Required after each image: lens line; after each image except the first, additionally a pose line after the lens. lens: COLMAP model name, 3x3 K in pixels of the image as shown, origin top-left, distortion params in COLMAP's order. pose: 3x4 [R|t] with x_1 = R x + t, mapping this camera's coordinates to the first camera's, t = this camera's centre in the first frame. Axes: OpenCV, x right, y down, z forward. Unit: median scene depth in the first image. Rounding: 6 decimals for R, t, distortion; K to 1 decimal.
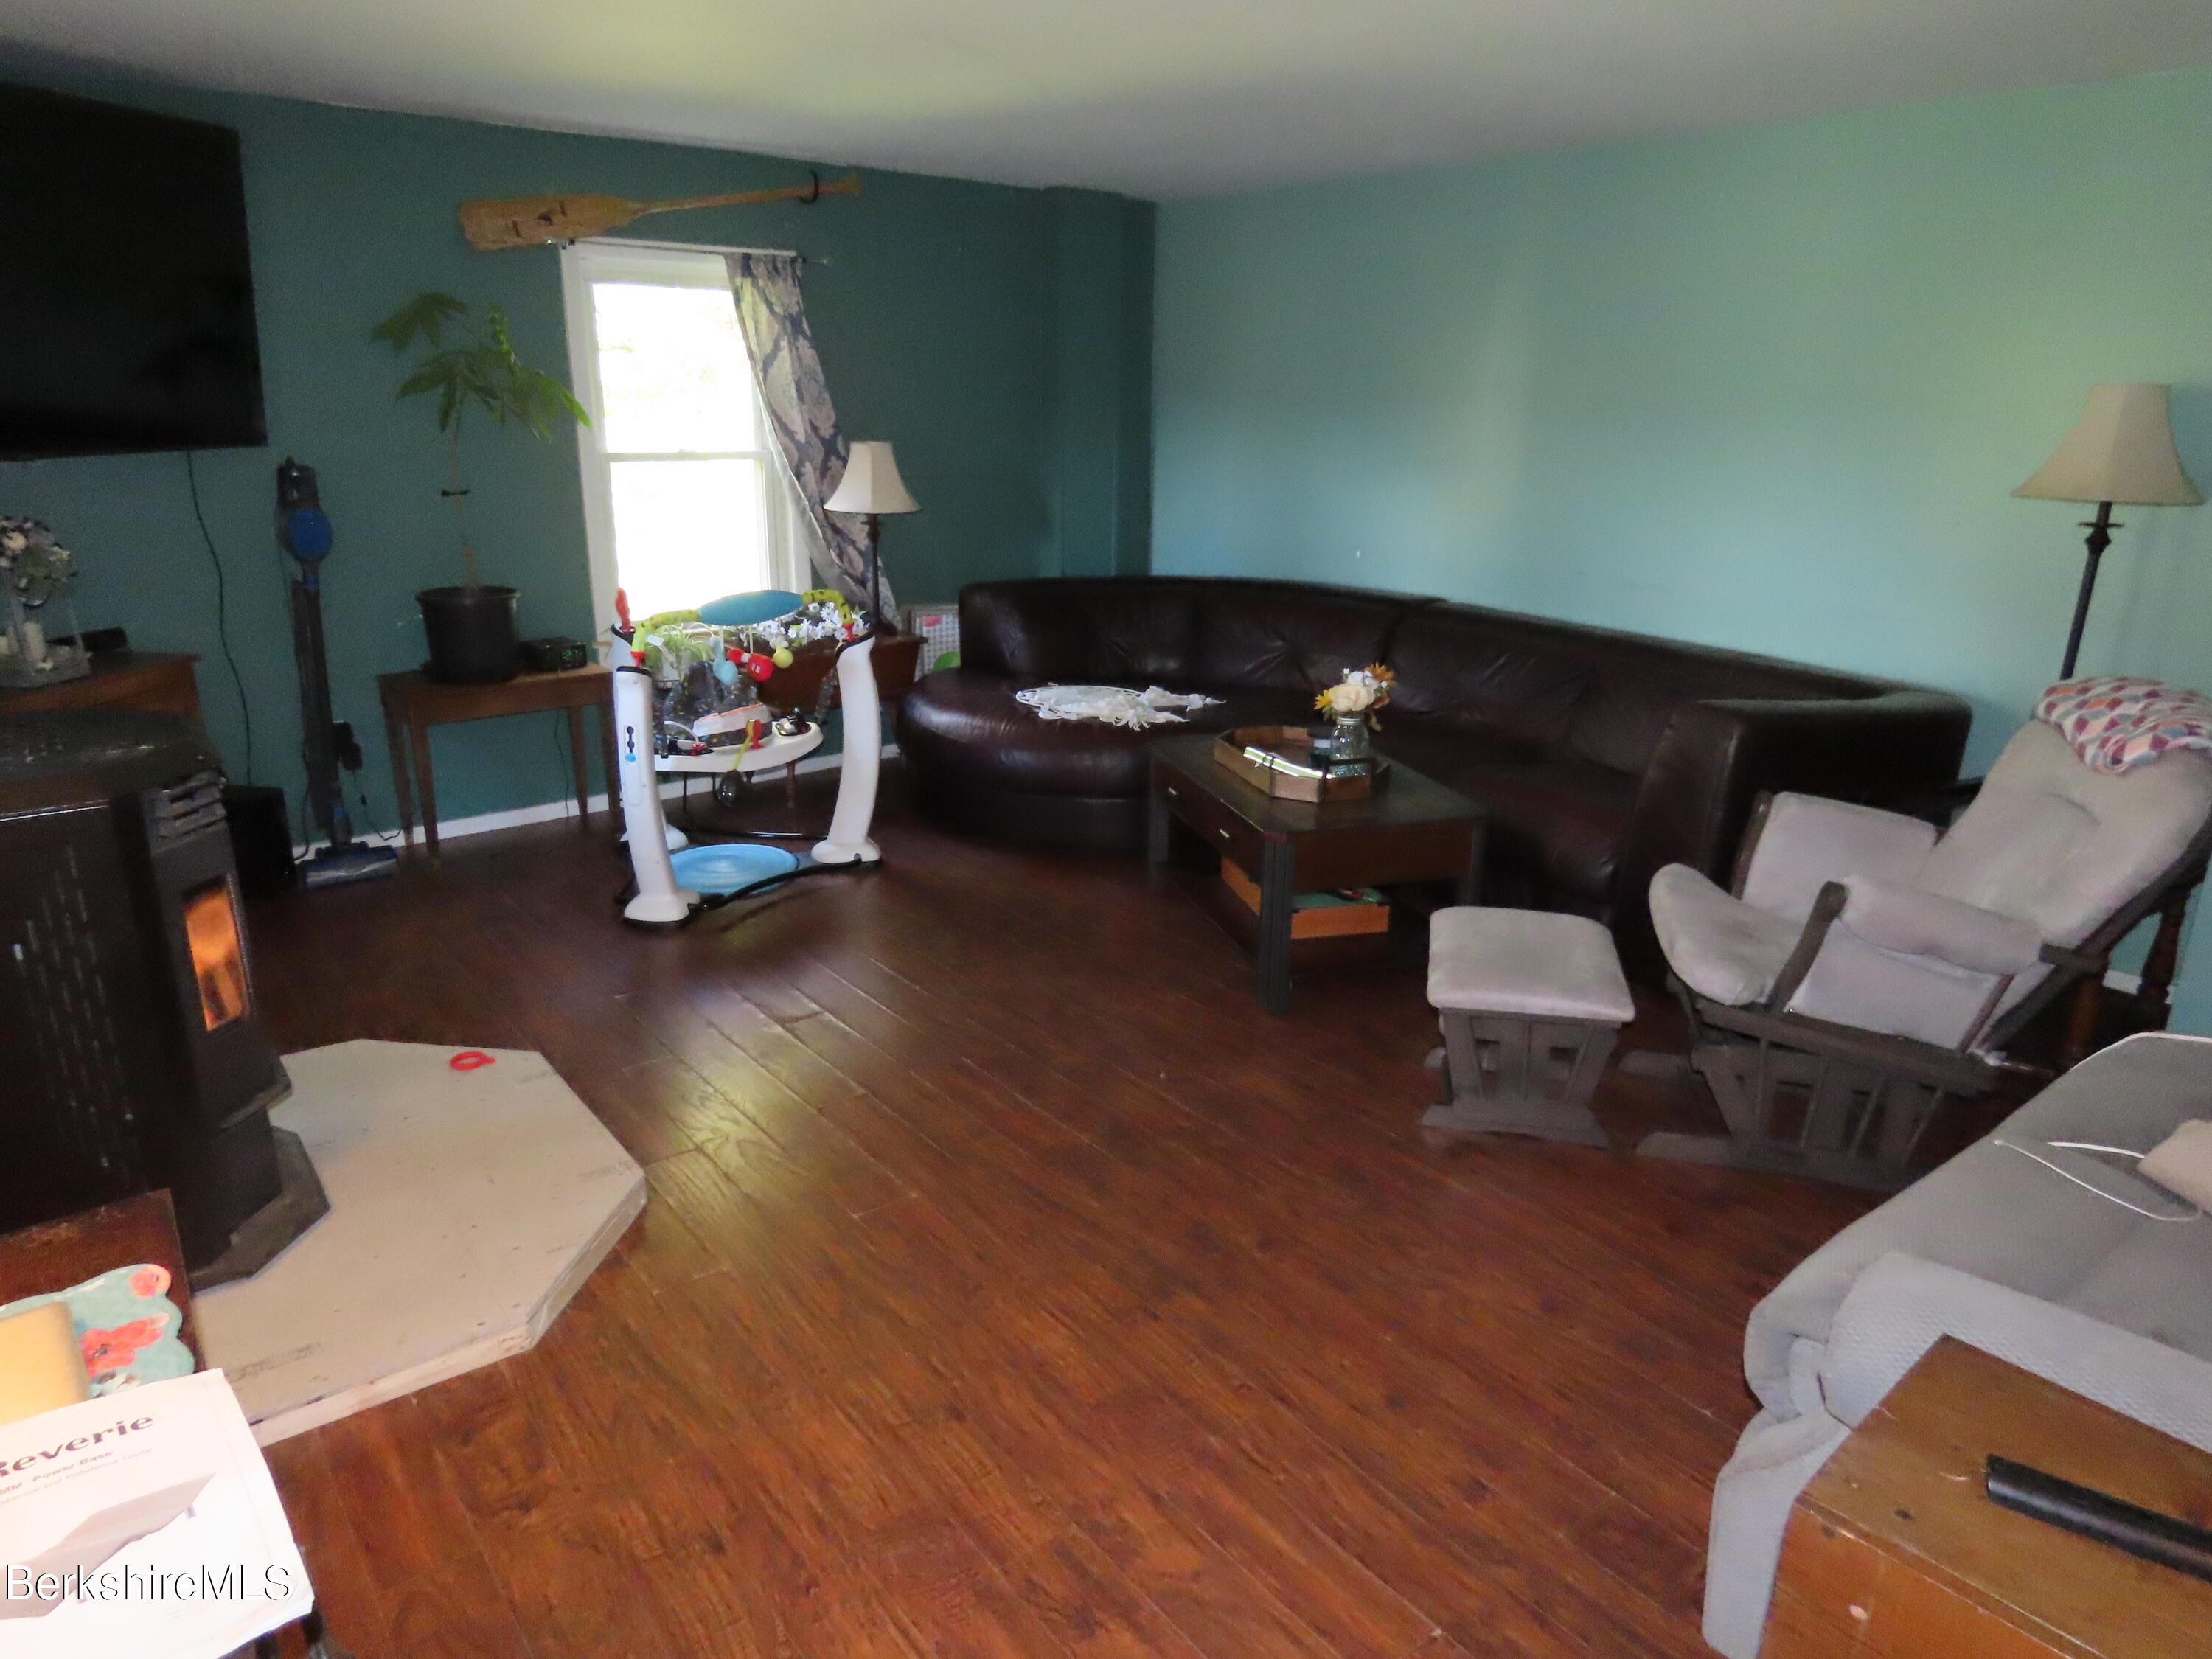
lens RADIAL K [[1432.2, 0, 1106.0], [0, 1432.2, 829.5], [0, 0, 1]] dist [0.007893, 0.001701]
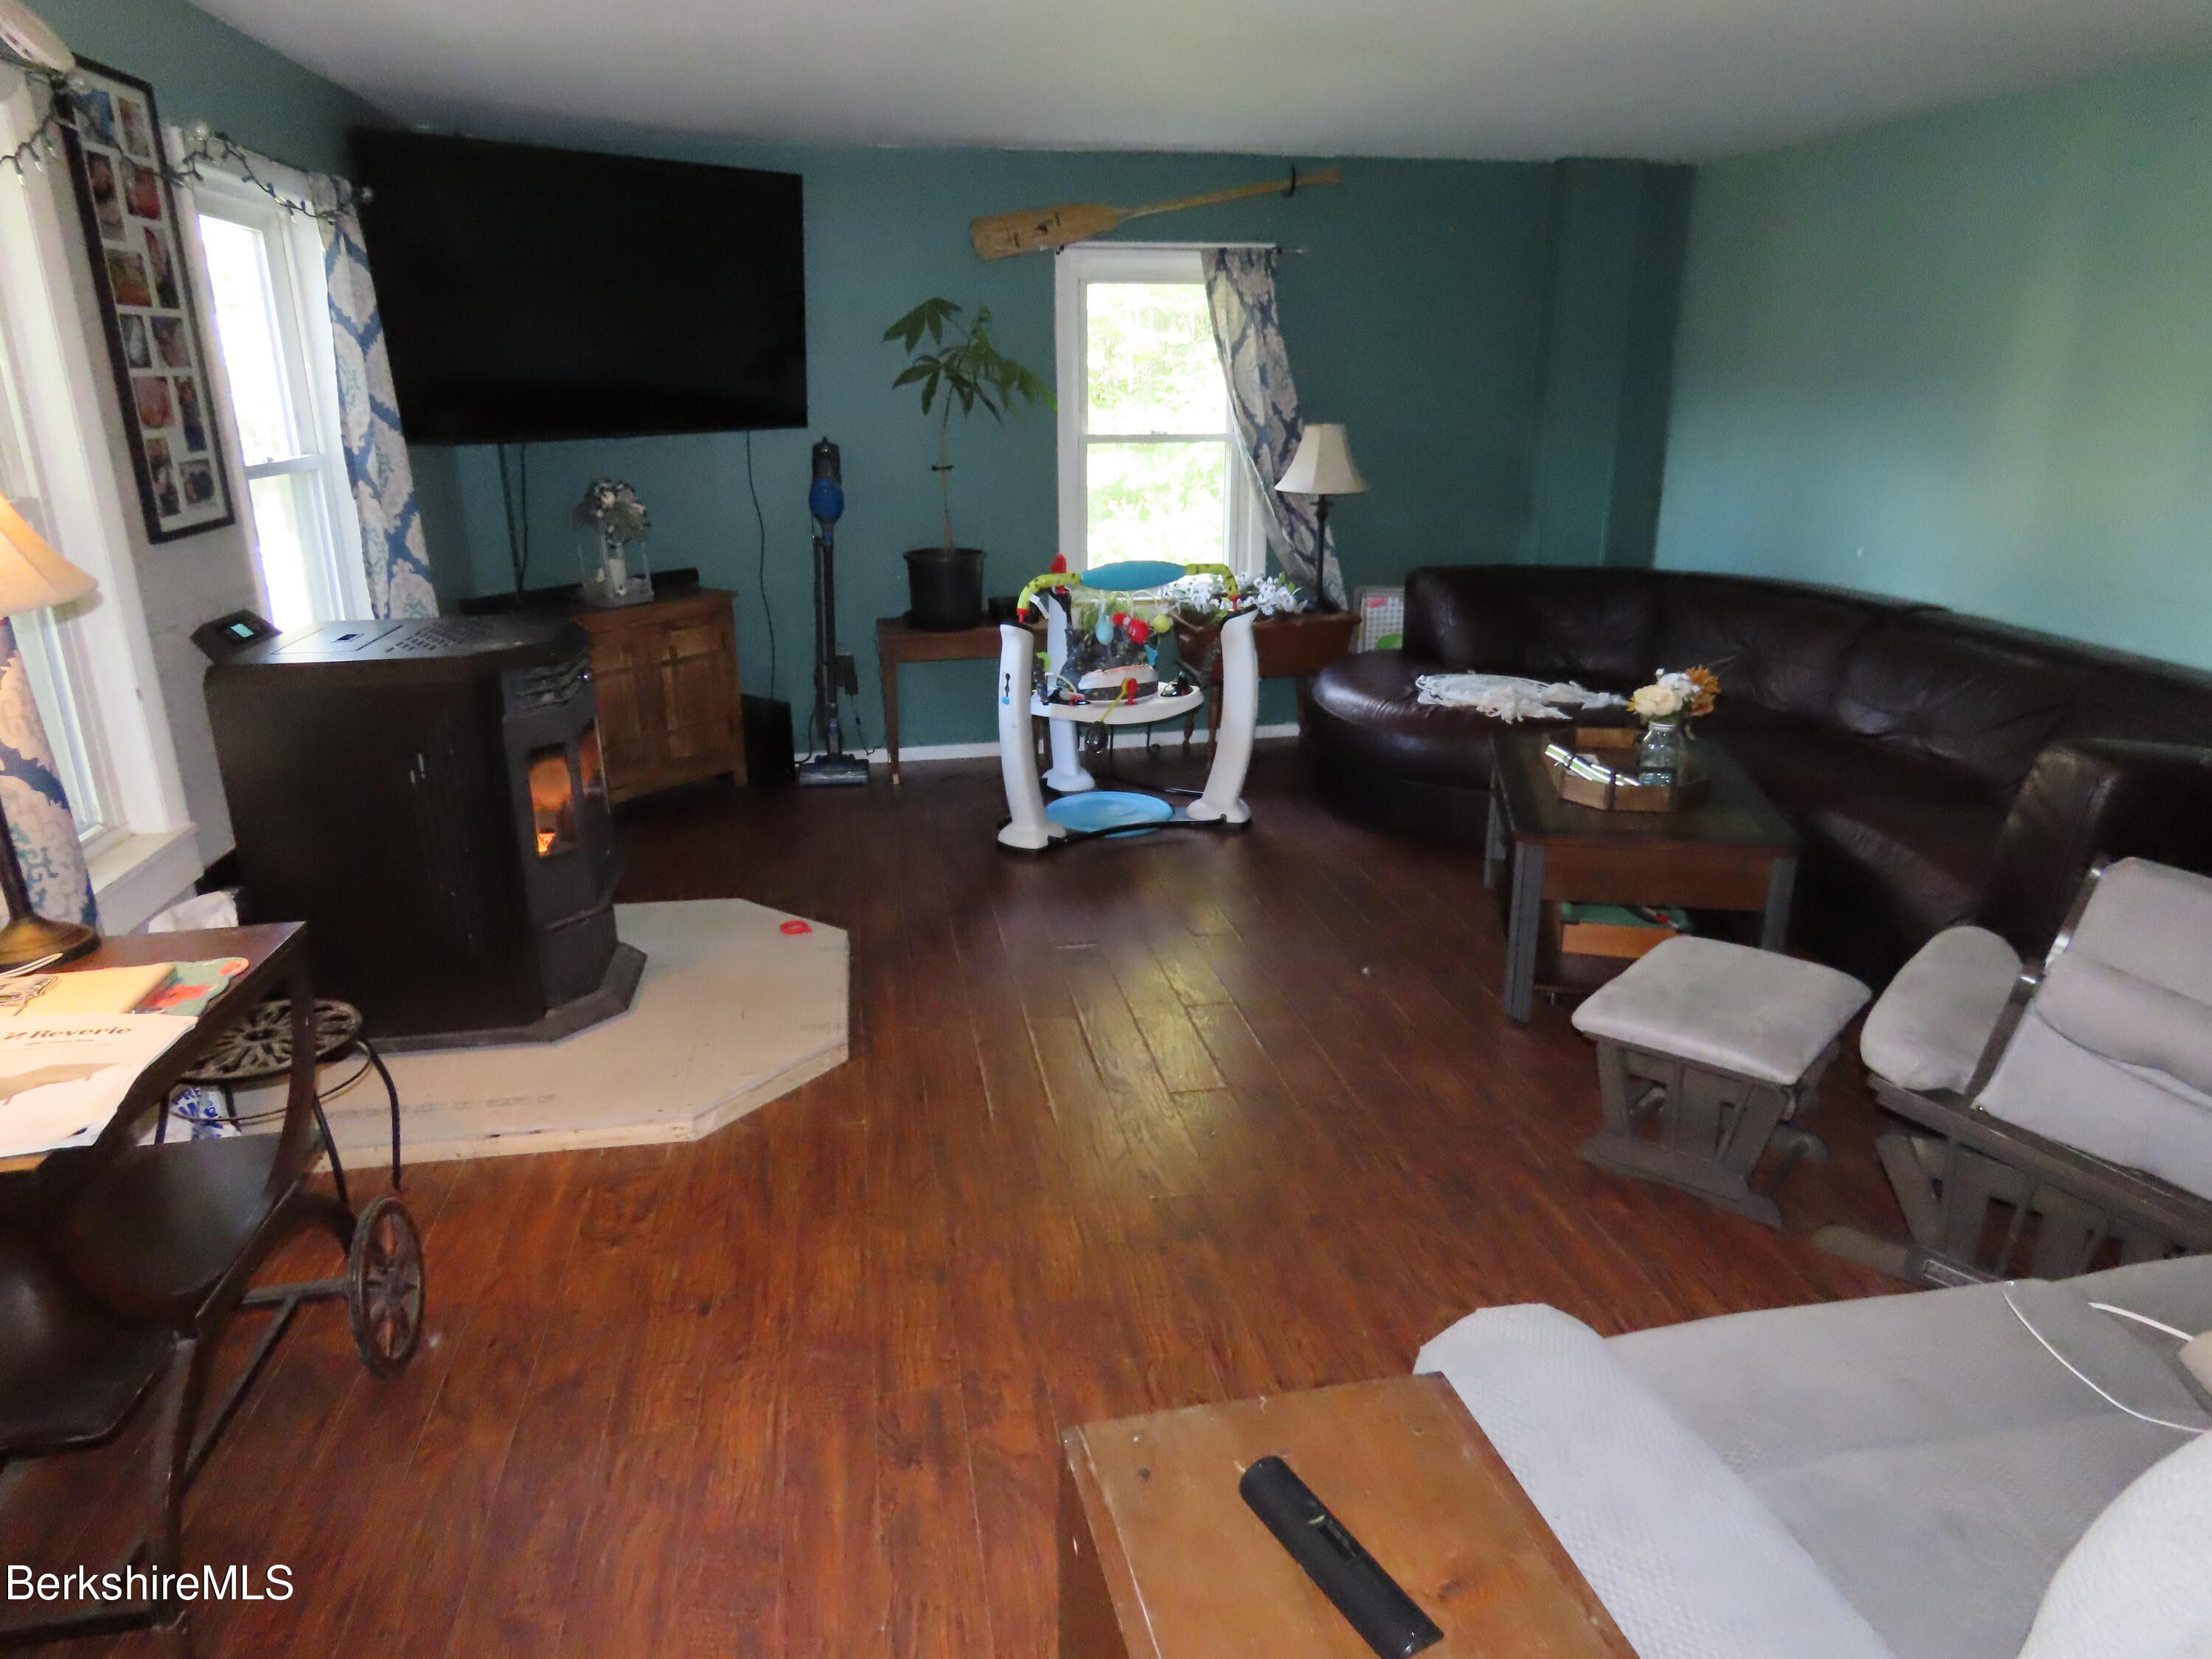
lens RADIAL K [[1432.2, 0, 1106.0], [0, 1432.2, 829.5], [0, 0, 1]] dist [0.007893, 0.001701]
pose [[0.881201, 0.127630, -0.455188, 0.234104], [-0.124355, 0.991537, 0.037278, -0.000447], [0.456094, 0.023756, 0.889615, 0.020213]]
